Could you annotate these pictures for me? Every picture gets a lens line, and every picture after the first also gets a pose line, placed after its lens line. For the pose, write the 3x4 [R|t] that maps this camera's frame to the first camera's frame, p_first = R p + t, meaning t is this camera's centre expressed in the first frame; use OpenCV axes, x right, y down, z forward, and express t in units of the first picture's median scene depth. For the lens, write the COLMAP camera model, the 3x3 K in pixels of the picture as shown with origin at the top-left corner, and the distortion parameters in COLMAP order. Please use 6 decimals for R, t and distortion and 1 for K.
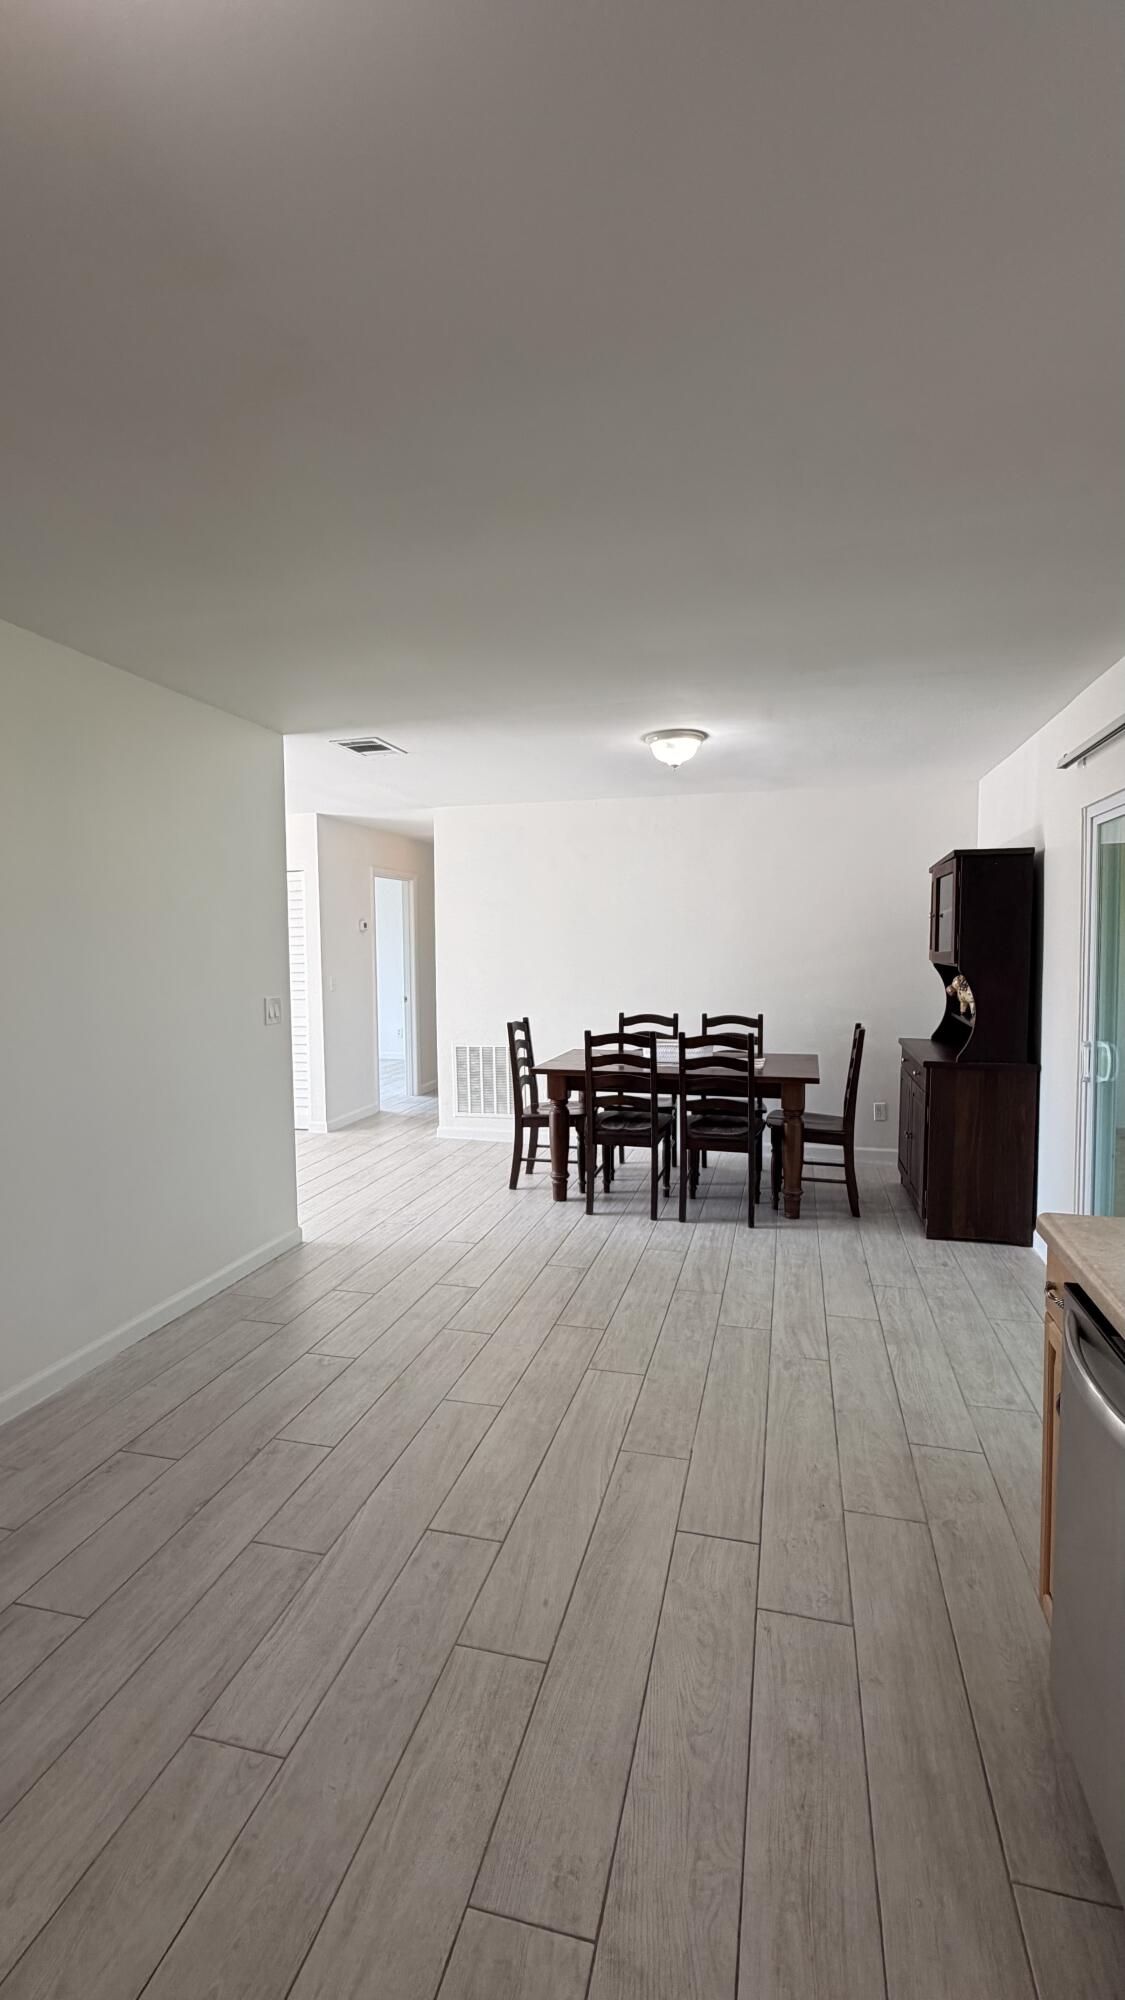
lens RADIAL K [[866.9, 0, 560.1], [0, 866.9, 995.1], [0, 0, 1]] dist [-0.002866, 0.001463]
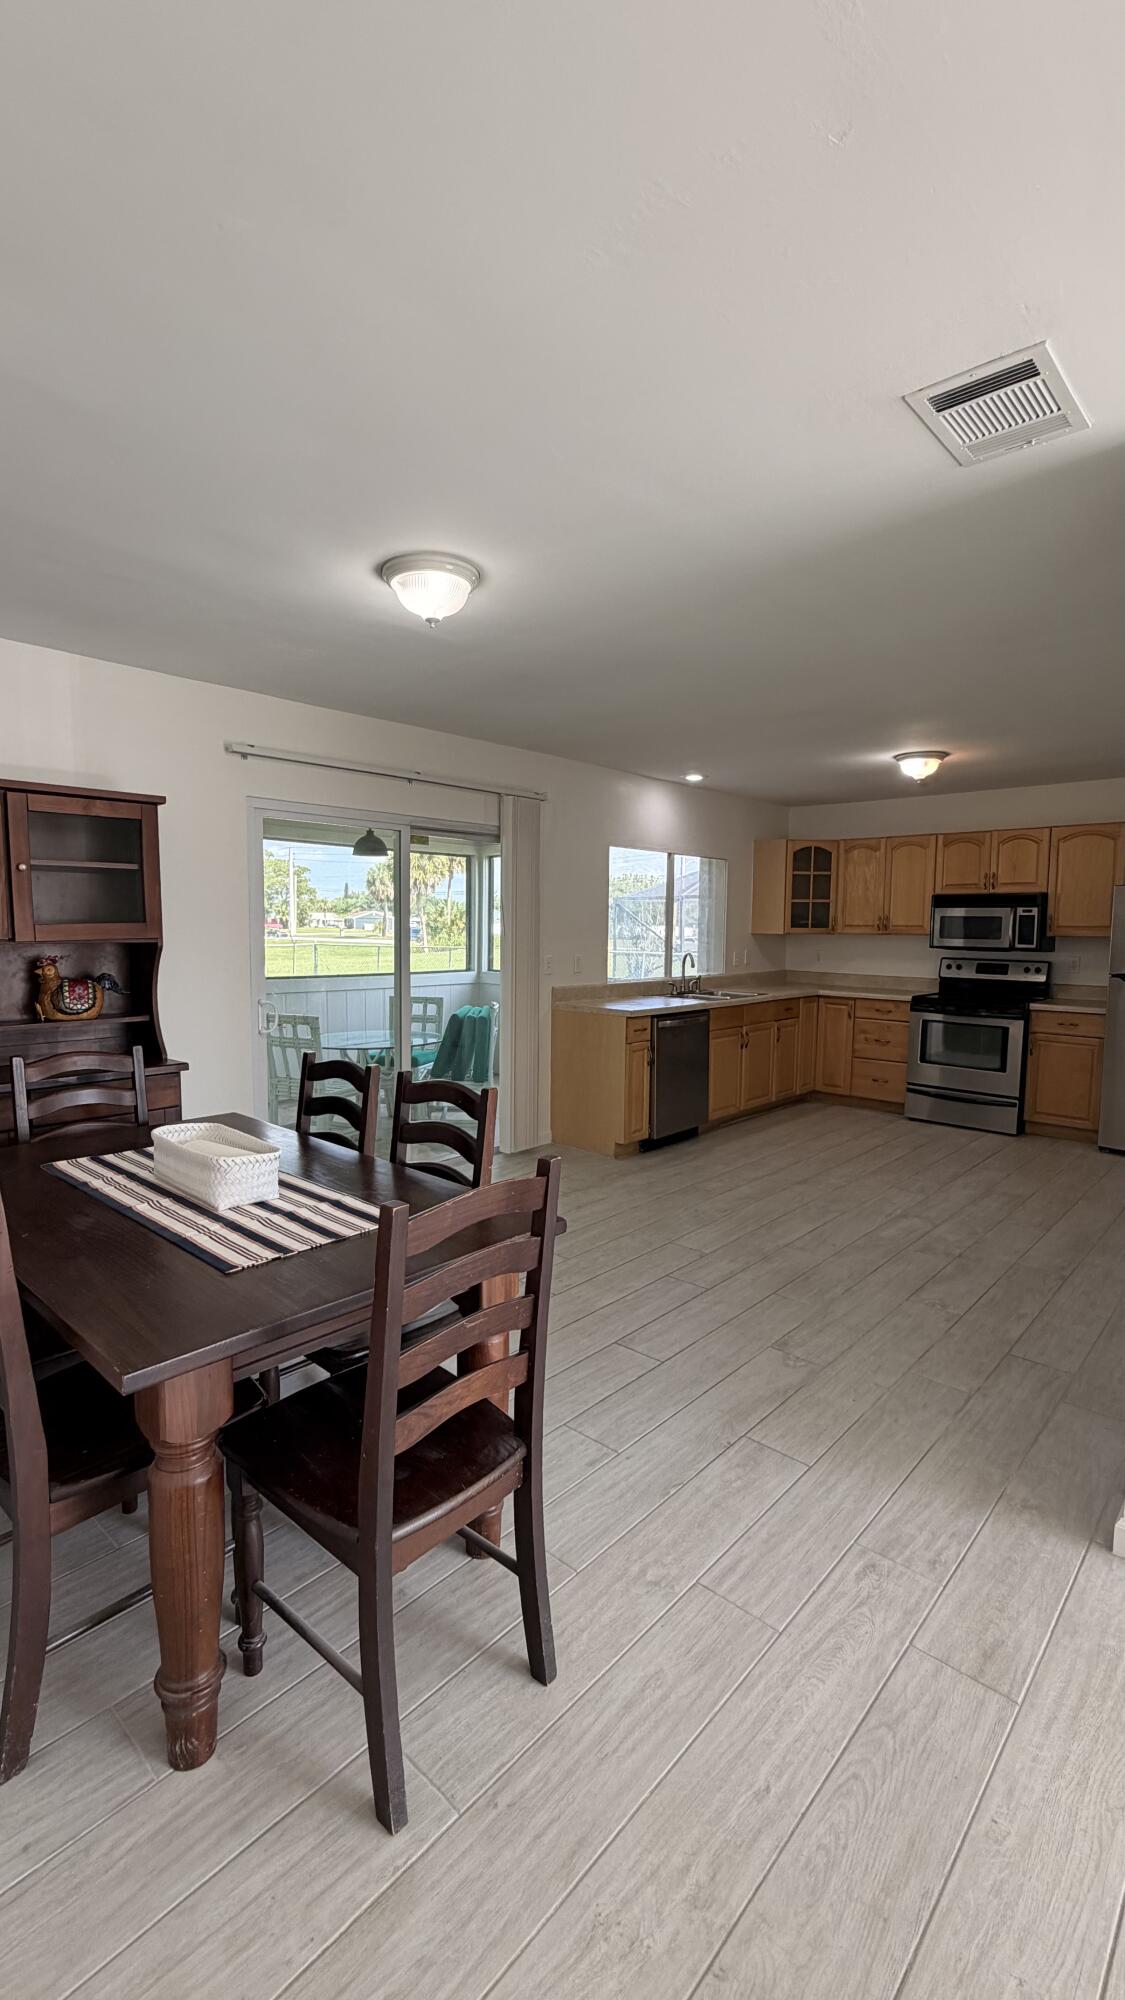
lens RADIAL K [[866.9, 0, 563.0], [0, 866.9, 1001.4], [0, 0, 1]] dist [-0.002866, 0.001463]
pose [[-0.889851, -0.037887, 0.454675, -0.458393], [0.026852, 0.990470, 0.135087, -0.145563], [-0.455460, 0.132416, -0.880354, 2.915938]]
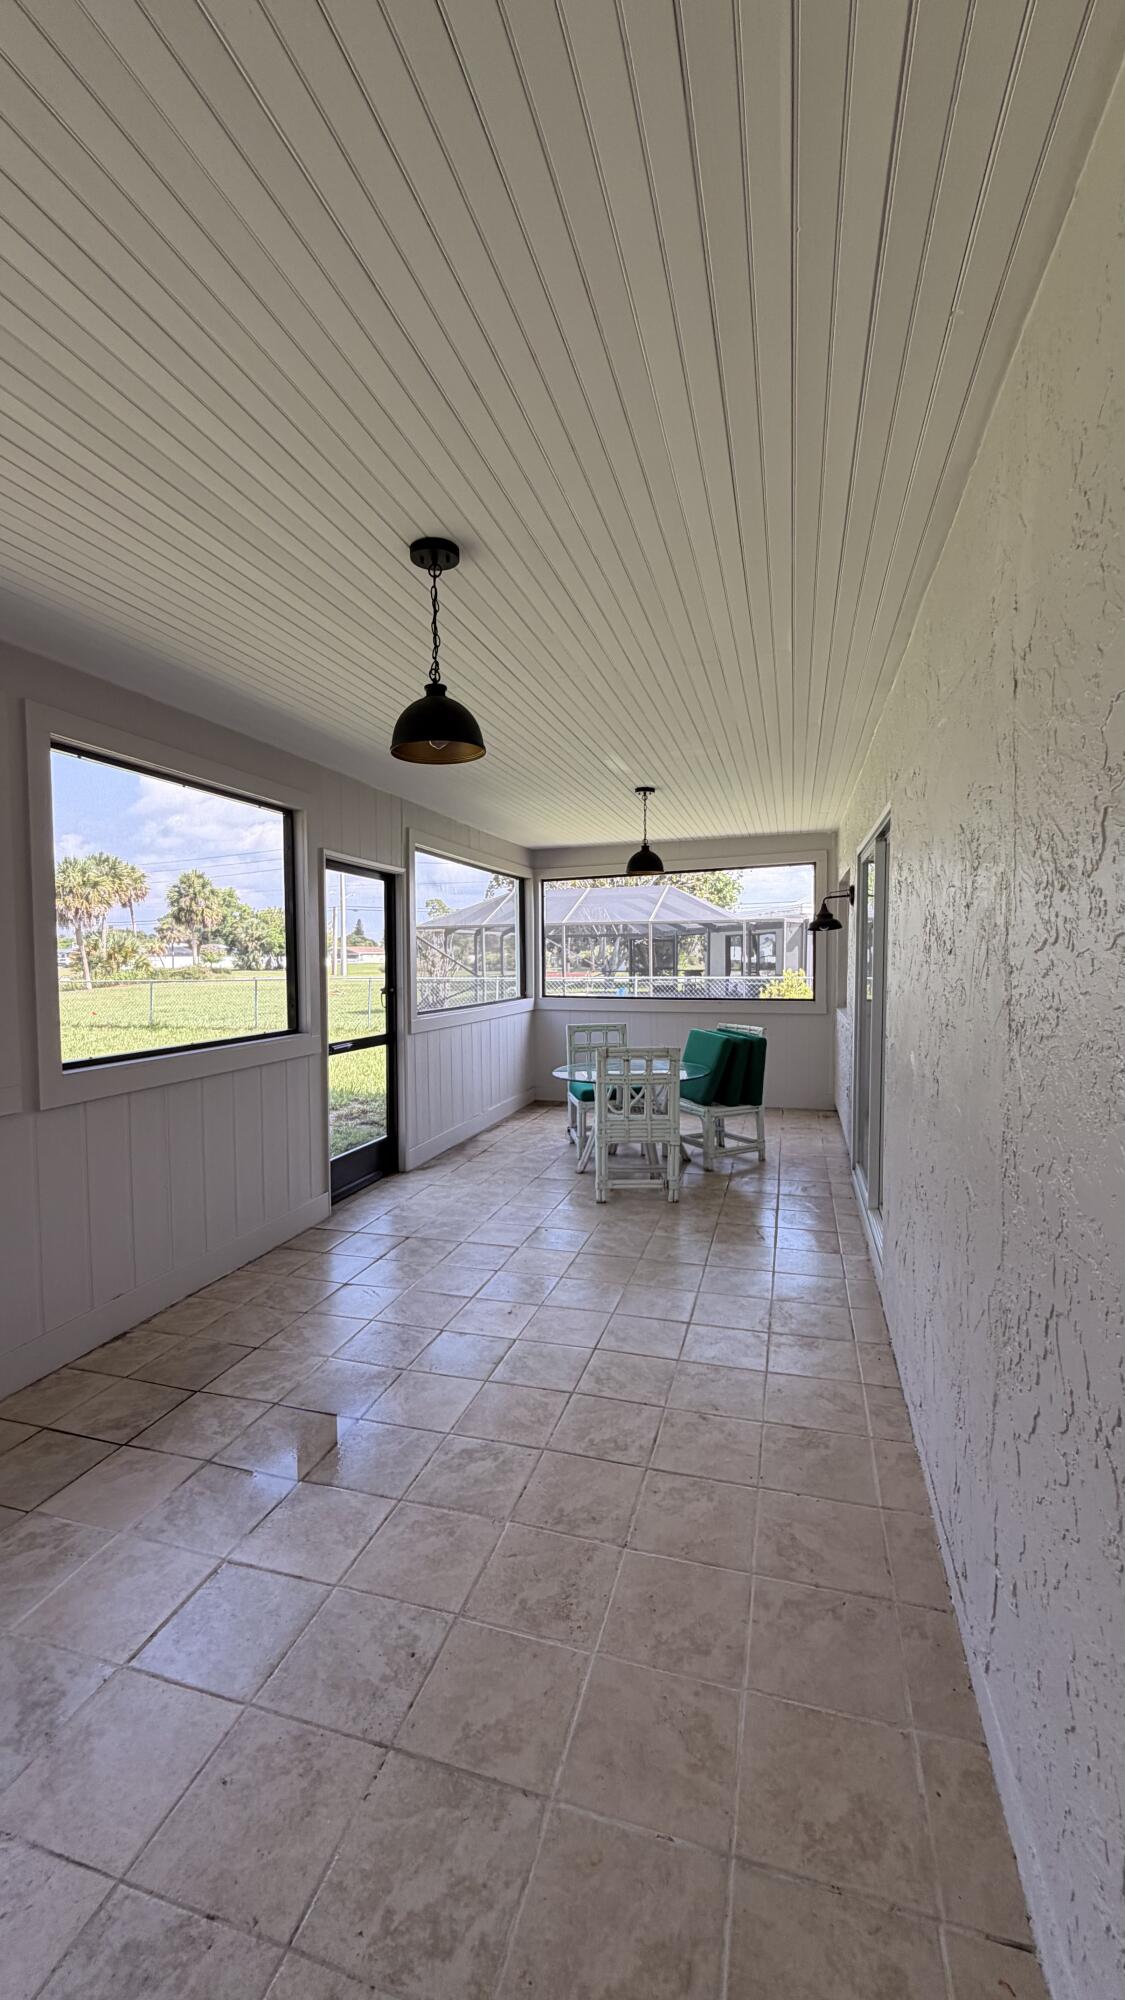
lens RADIAL K [[797.3, 0, 560.2], [0, 797.3, 993.5], [0, 0, 1]] dist [-0.001153, 0.000331]
pose [[-0.999621, 0.016343, 0.022169, 1.594884], [0.018600, 0.994218, 0.105760, -0.148463], [-0.020312, 0.106132, -0.994145, 3.093631]]
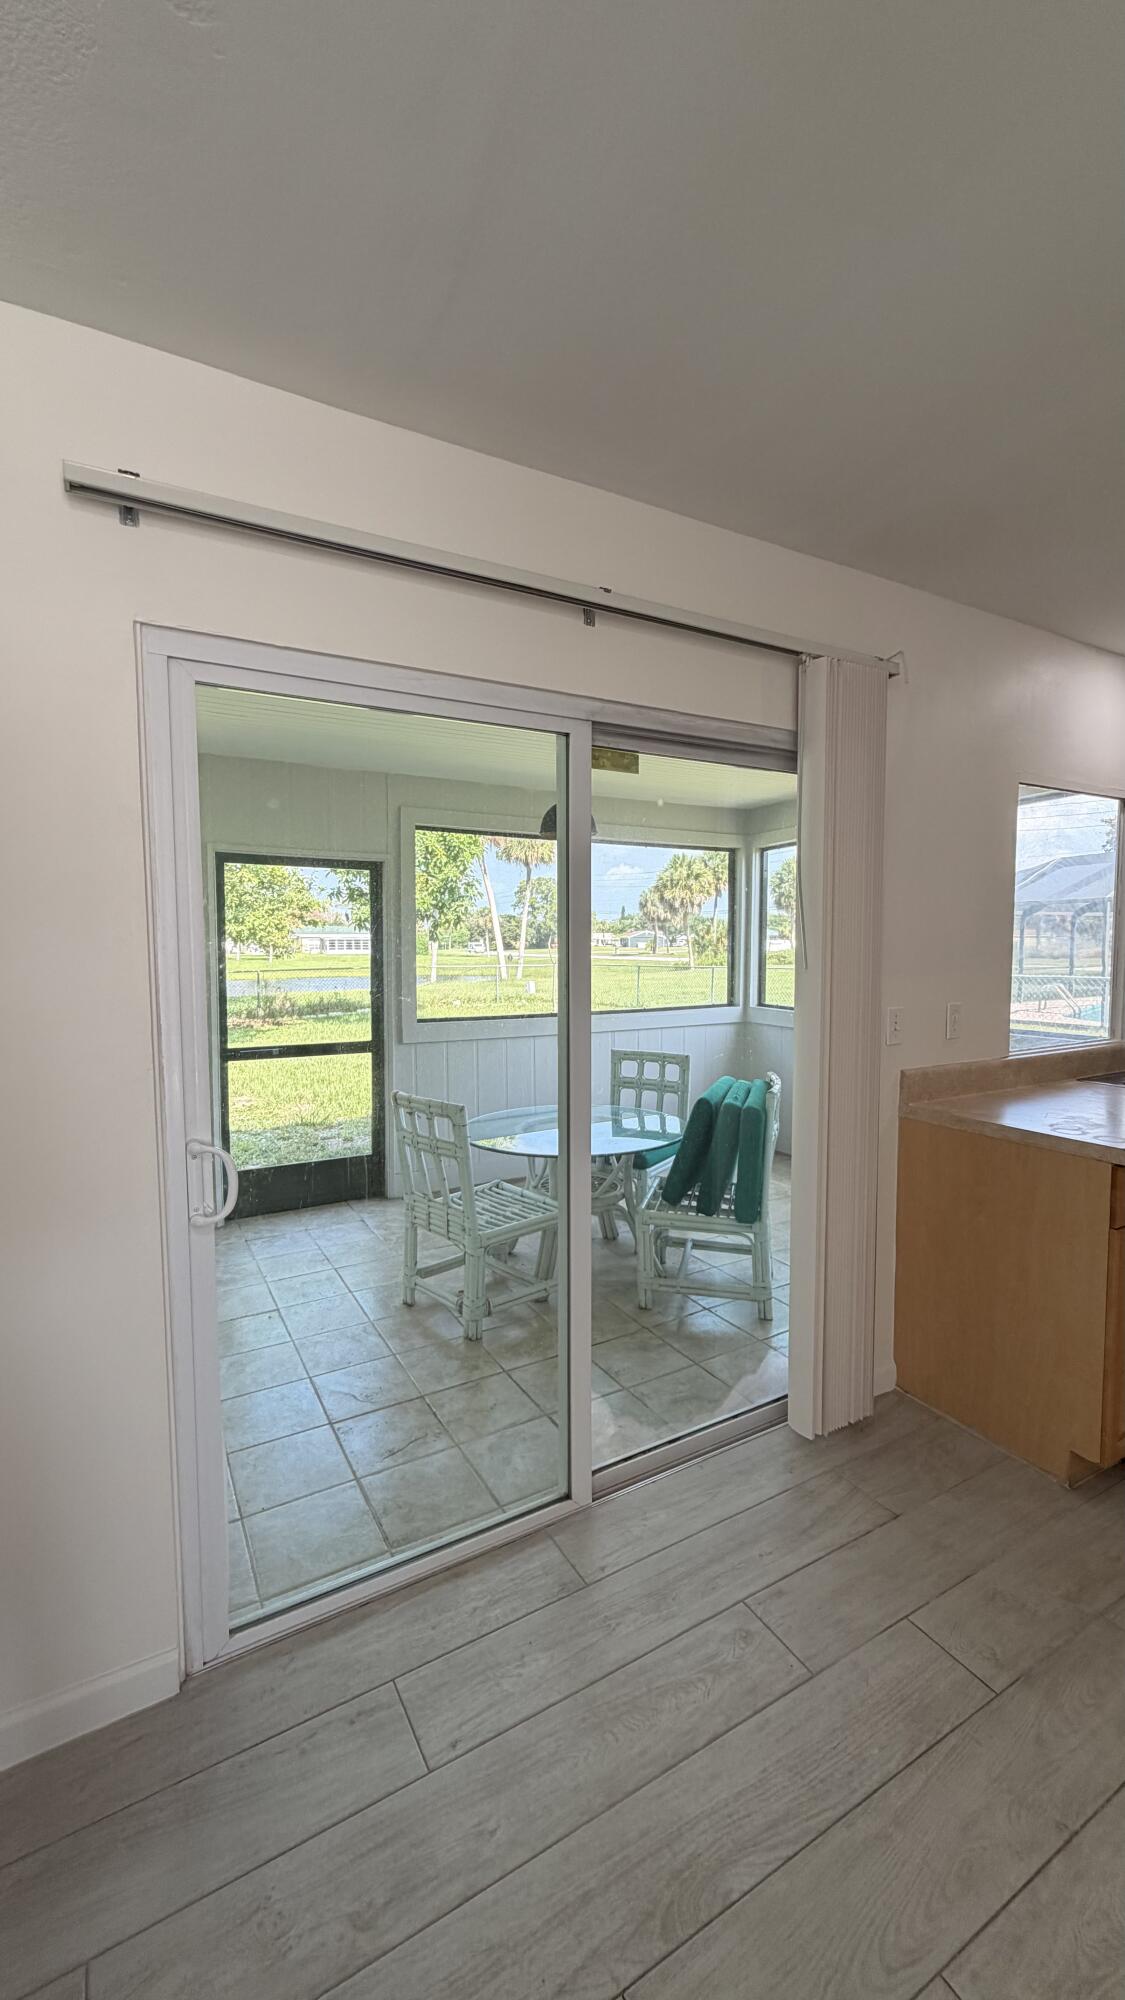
lens RADIAL K [[797.3, 0, 564.6], [0, 797.3, 991.0], [0, 0, 1]] dist [-0.001153, 0.000331]
pose [[-0.702872, -0.029570, 0.710701, 0.253797], [0.054231, 0.994000, 0.094991, -0.091706], [-0.709246, 0.105308, -0.697051, 1.816754]]
